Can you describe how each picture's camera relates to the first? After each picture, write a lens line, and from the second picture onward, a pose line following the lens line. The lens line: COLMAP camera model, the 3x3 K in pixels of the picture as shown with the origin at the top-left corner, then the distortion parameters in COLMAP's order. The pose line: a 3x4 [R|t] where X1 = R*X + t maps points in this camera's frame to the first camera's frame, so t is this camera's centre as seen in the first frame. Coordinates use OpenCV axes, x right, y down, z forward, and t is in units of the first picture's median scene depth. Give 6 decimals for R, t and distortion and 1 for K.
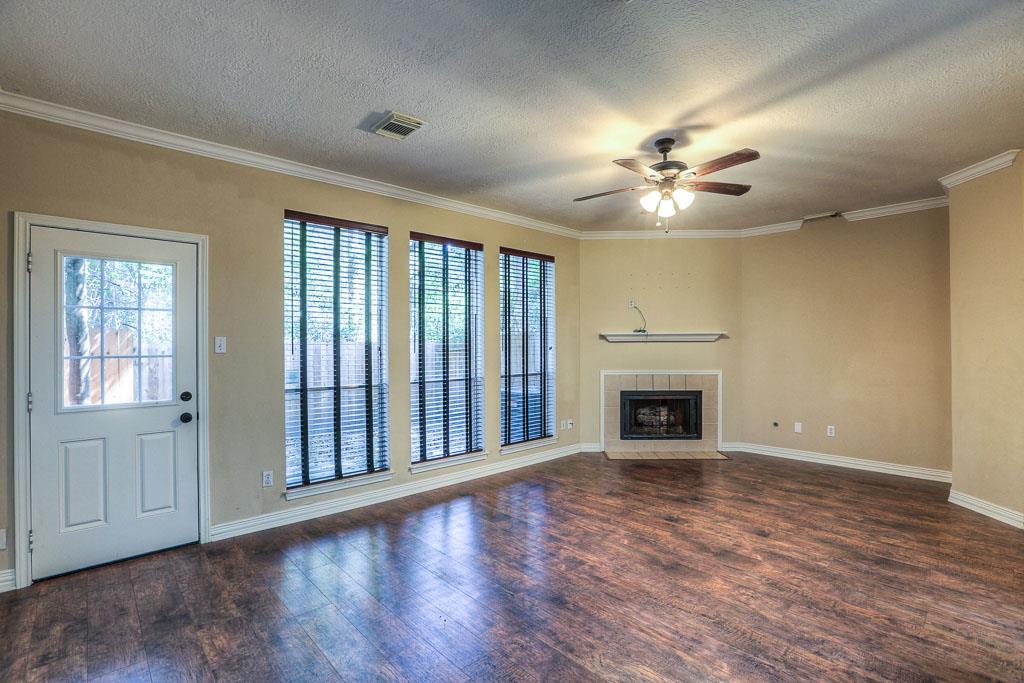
lens RADIAL K [[466.0, 0, 512.2], [0, 466.0, 342.7], [0, 0, 1]] dist [-0.046129, 0.013536]
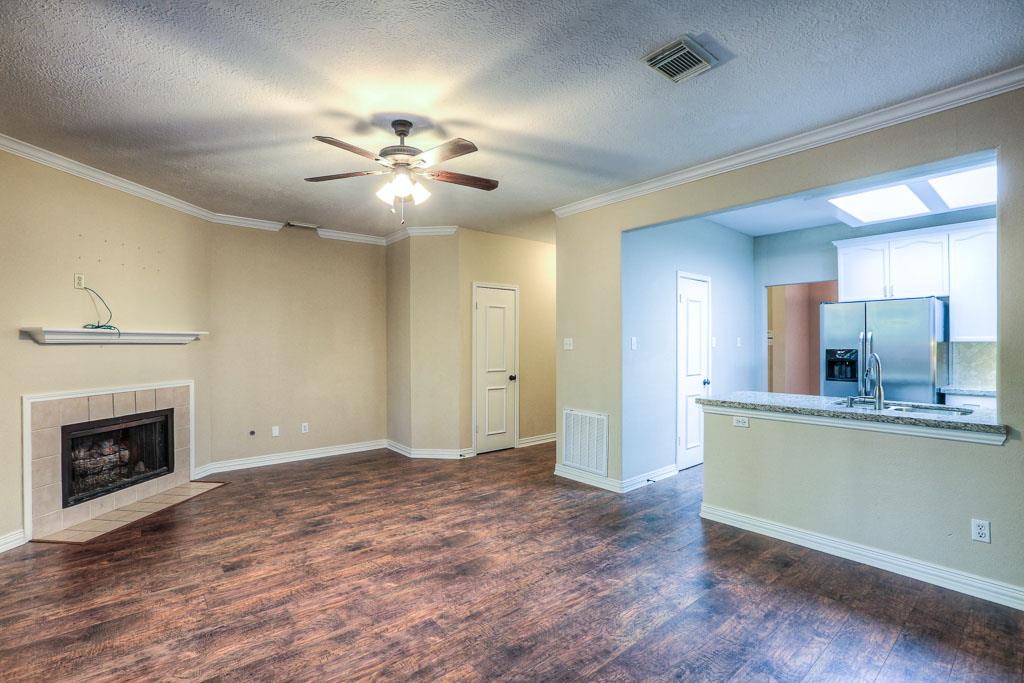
lens RADIAL K [[466.0, 0, 504.3], [0, 466.0, 342.7], [0, 0, 1]] dist [-0.046129, 0.013536]
pose [[0.063617, 0.009338, 0.997931, -0.544446], [0.001390, 0.999954, -0.009445, 0.005958], [-0.997973, 0.001988, 0.063601, 0.714844]]
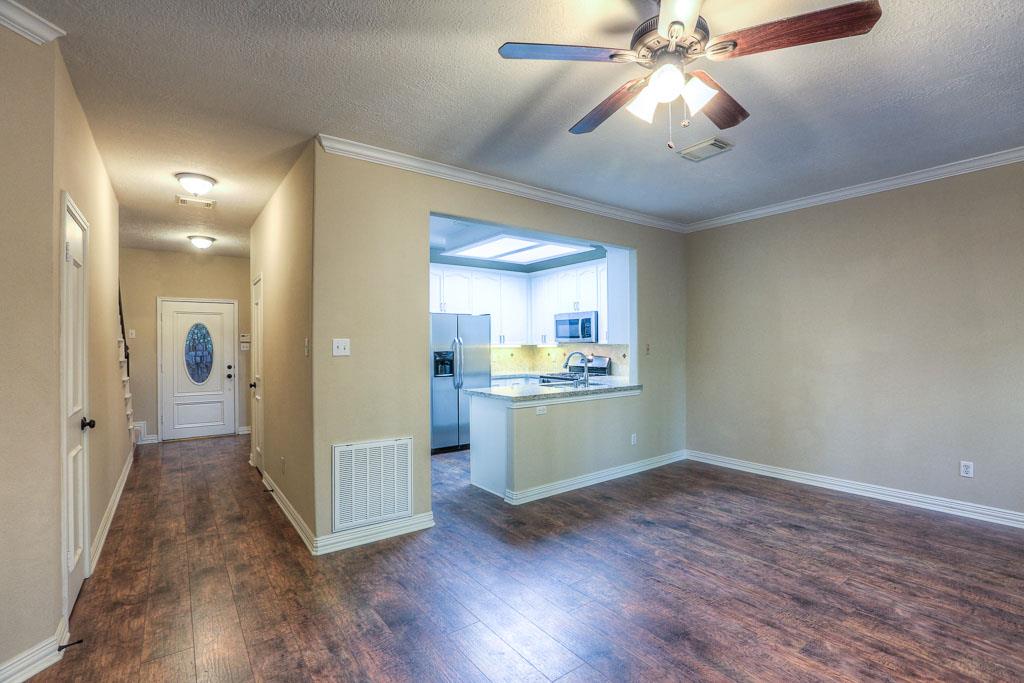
lens RADIAL K [[466.0, 0, 512.0], [0, 466.0, 341.3], [0, 0, 1]] dist [-0.046129, 0.013536]
pose [[-0.993998, 0.015535, 0.108290, 0.450760], [0.014279, 0.999822, -0.012366, 0.002016], [-0.108463, -0.010746, -0.994042, 1.516303]]
